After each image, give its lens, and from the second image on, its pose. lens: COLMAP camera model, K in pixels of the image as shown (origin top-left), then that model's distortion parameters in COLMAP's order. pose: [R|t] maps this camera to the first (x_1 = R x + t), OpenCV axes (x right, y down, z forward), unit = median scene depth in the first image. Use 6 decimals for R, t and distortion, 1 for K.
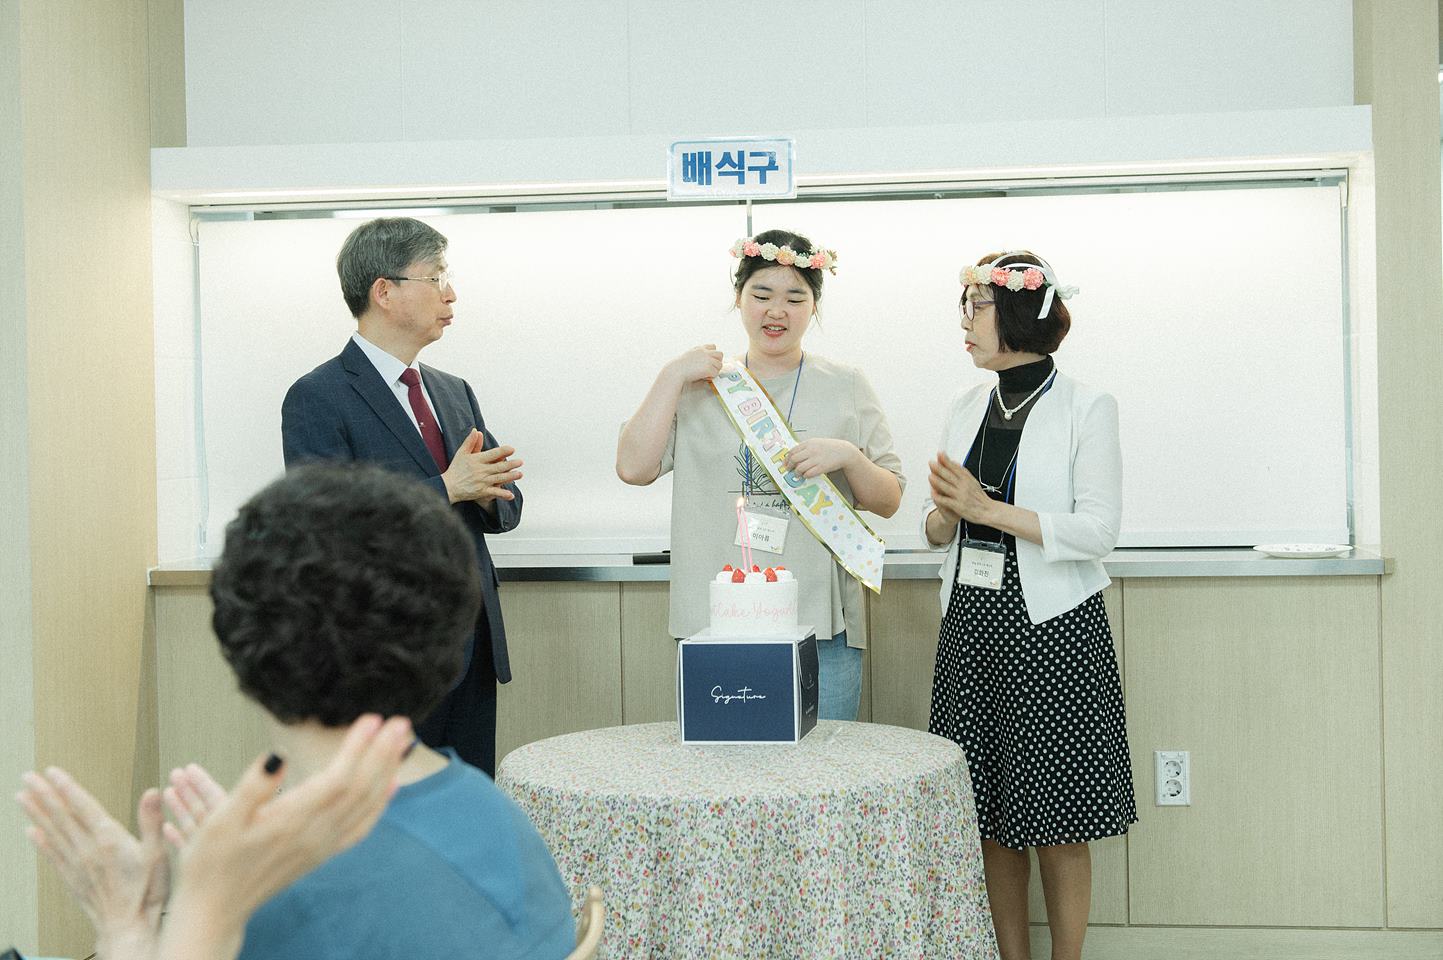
lens RADIAL K [[1815.6, 0, 781.0], [0, 1815.6, 455.7], [0, 0, 1]] dist [0.136748, 0.000000]
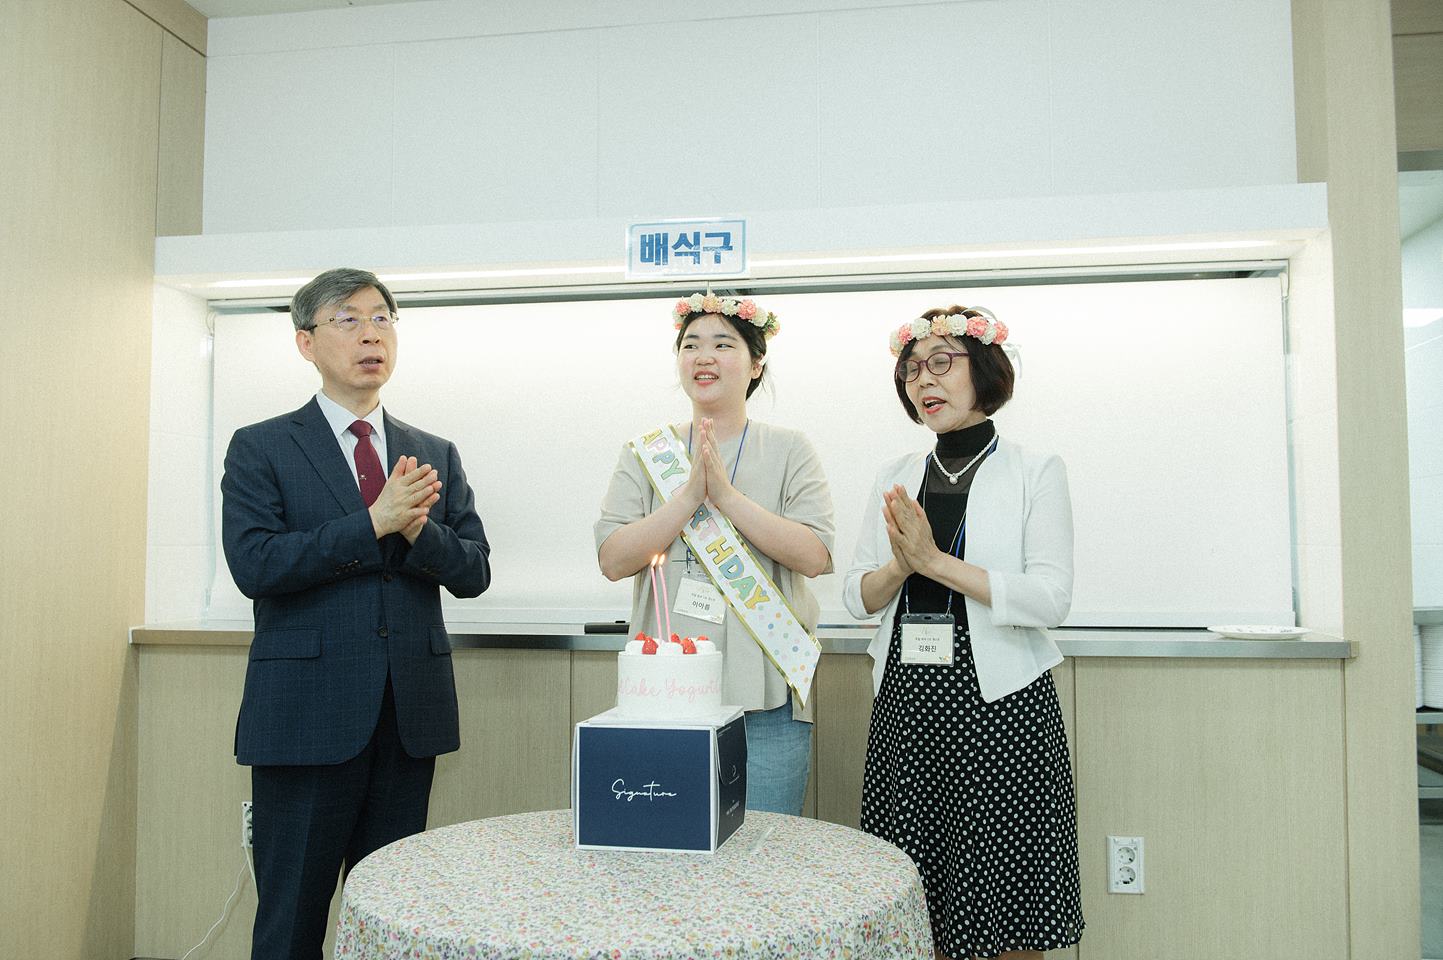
lens RADIAL K [[1291.9, 0, 725.1], [0, 1291.9, 491.0], [0, 0, 1]] dist [0.020355, -0.004285]
pose [[0.998811, 0.013632, -0.046813, 0.032820], [-0.015897, 0.998703, -0.048364, 0.015086], [0.046093, 0.049051, 0.997732, 0.303218]]
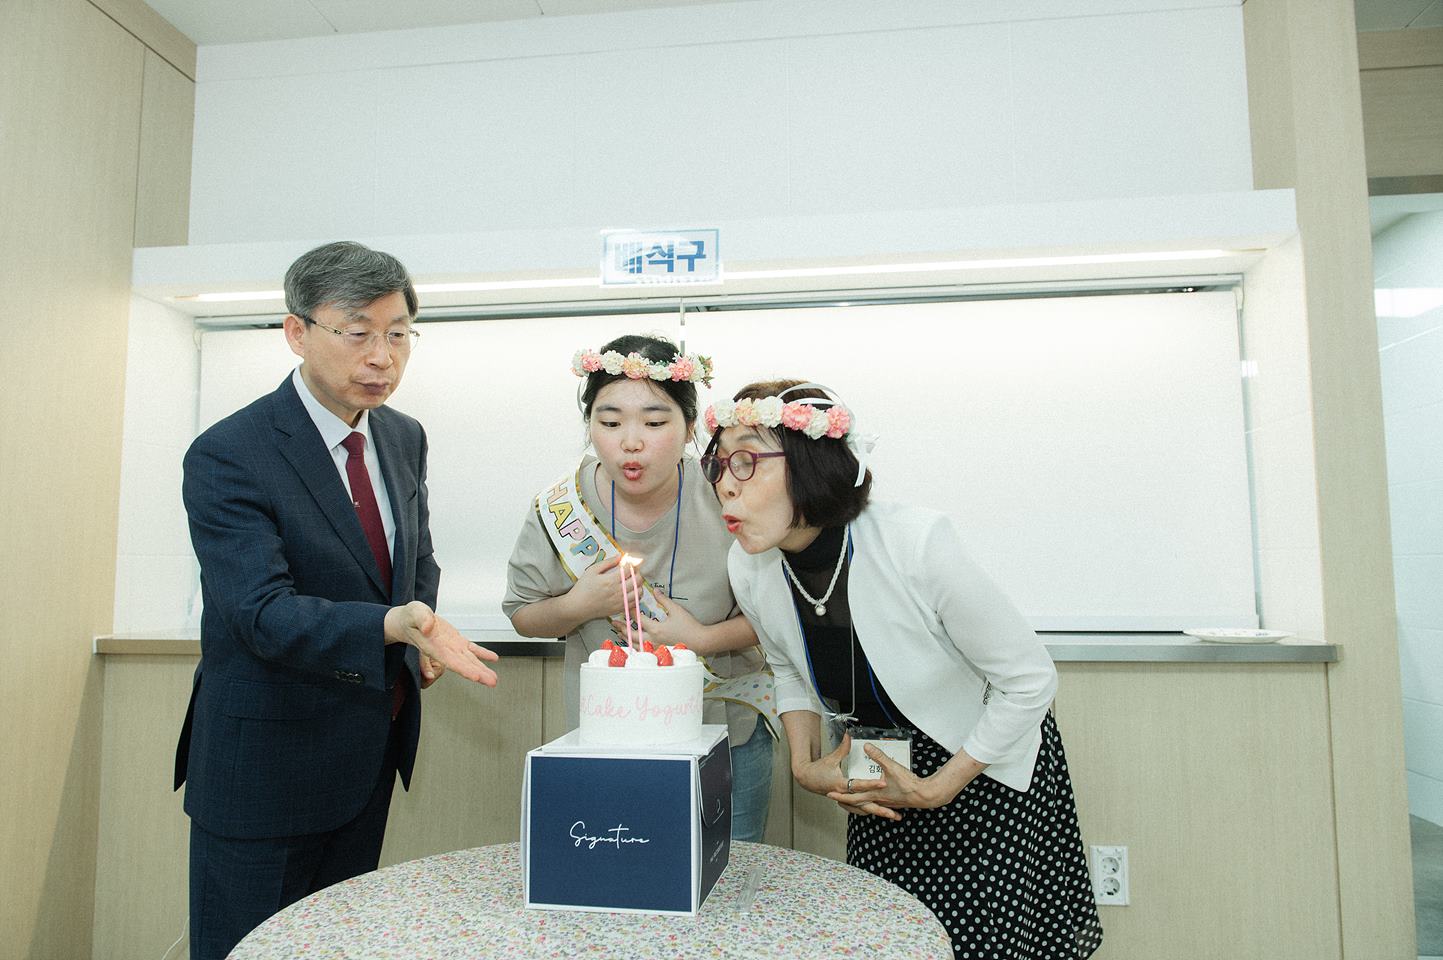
lens RADIAL K [[1017.5, 0, 723.4], [0, 1017.5, 490.6], [0, 0, 1]] dist [0.017700, -0.002565]
pose [[0.999840, 0.011529, -0.013699, 0.019384], [-0.012619, 0.996519, -0.082404, 0.024367], [0.012701, 0.082564, 0.996505, 0.469732]]
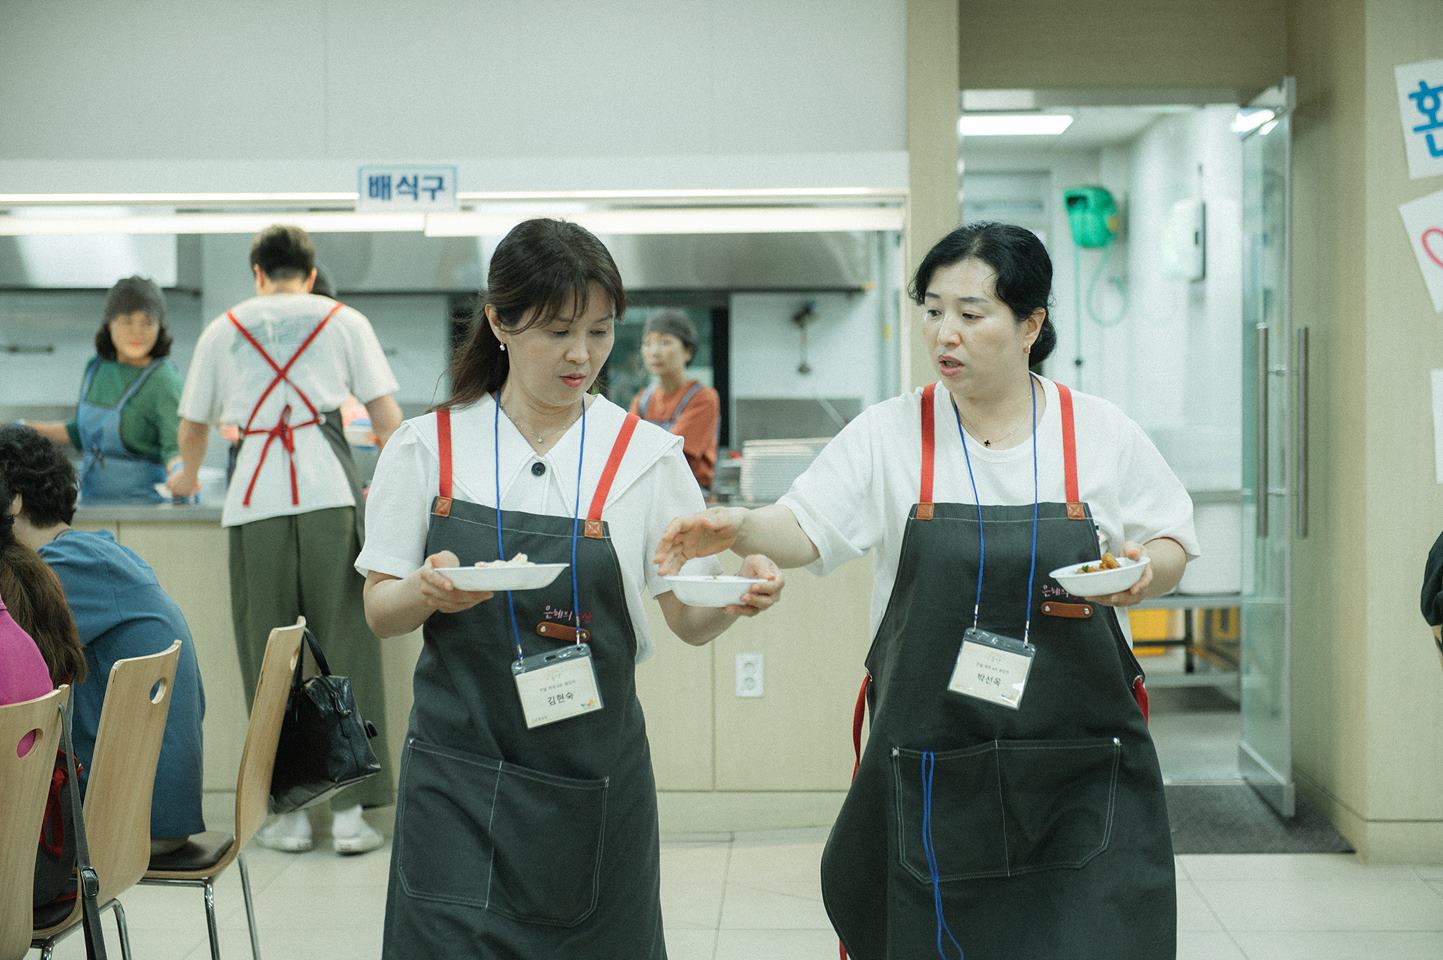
lens RADIAL K [[2729.4, 0, 722.8], [0, 2729.4, 482.1], [0, 0, 1]] dist [-0.243351, 0.000000]
pose [[0.995456, 0.011436, 0.094533, 0.015228], [-0.010726, 0.999910, -0.008010, 0.059813], [-0.094616, 0.006959, 0.995490, -0.934877]]
